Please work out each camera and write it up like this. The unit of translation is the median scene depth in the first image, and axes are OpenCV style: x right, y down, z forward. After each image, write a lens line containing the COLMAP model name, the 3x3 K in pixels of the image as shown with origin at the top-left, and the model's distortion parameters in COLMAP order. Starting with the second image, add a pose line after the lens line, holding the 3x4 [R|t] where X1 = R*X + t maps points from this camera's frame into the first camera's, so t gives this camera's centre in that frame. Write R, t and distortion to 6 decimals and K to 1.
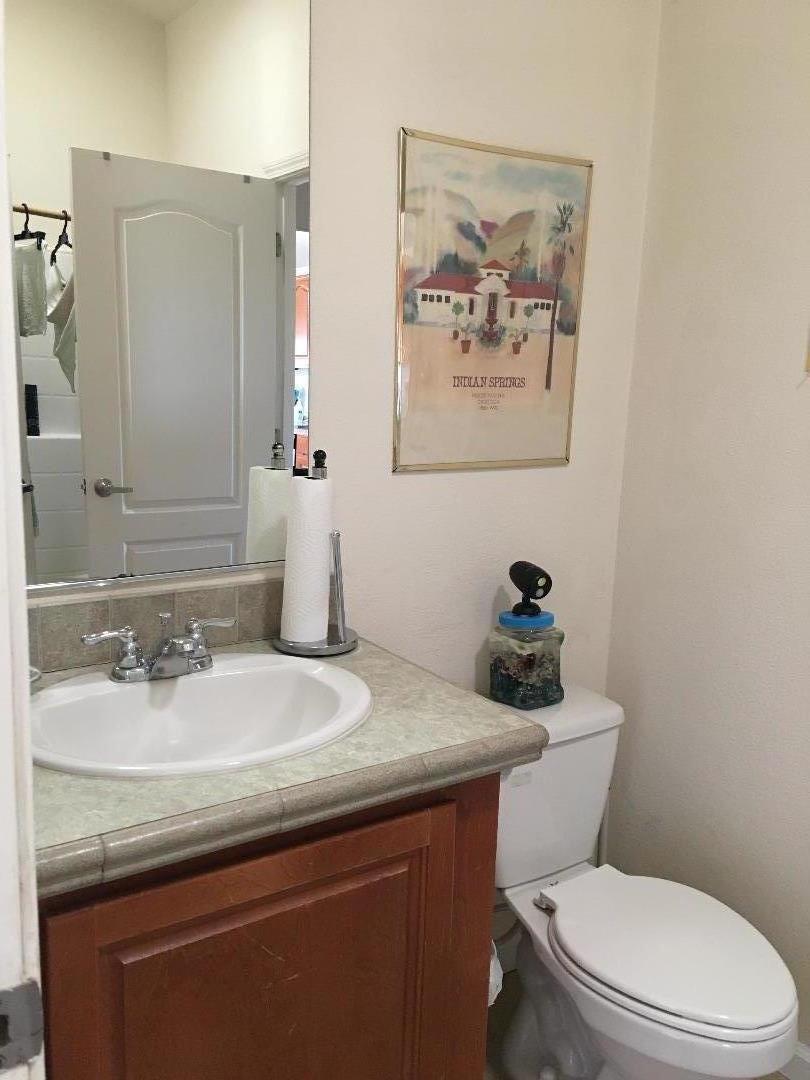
lens RADIAL K [[913.1, 0, 405.0], [0, 913.1, 540.0], [0, 0, 1]] dist [0.001575, -0.011625]
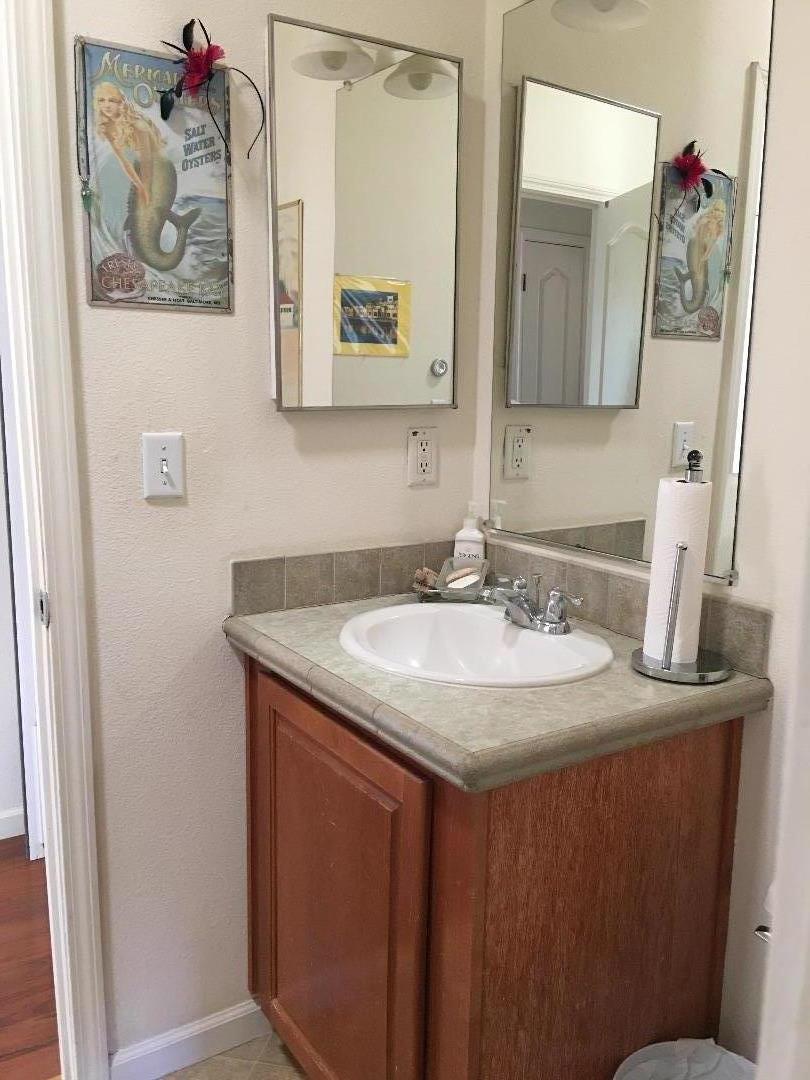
lens RADIAL K [[913.1, 0, 405.0], [0, 913.1, 540.0], [0, 0, 1]] dist [0.001575, -0.011625]
pose [[-0.020492, 0.141900, -0.989669, 0.945160], [-0.193710, 0.970556, 0.143171, -0.102264], [0.980845, 0.194642, 0.007599, 0.867067]]
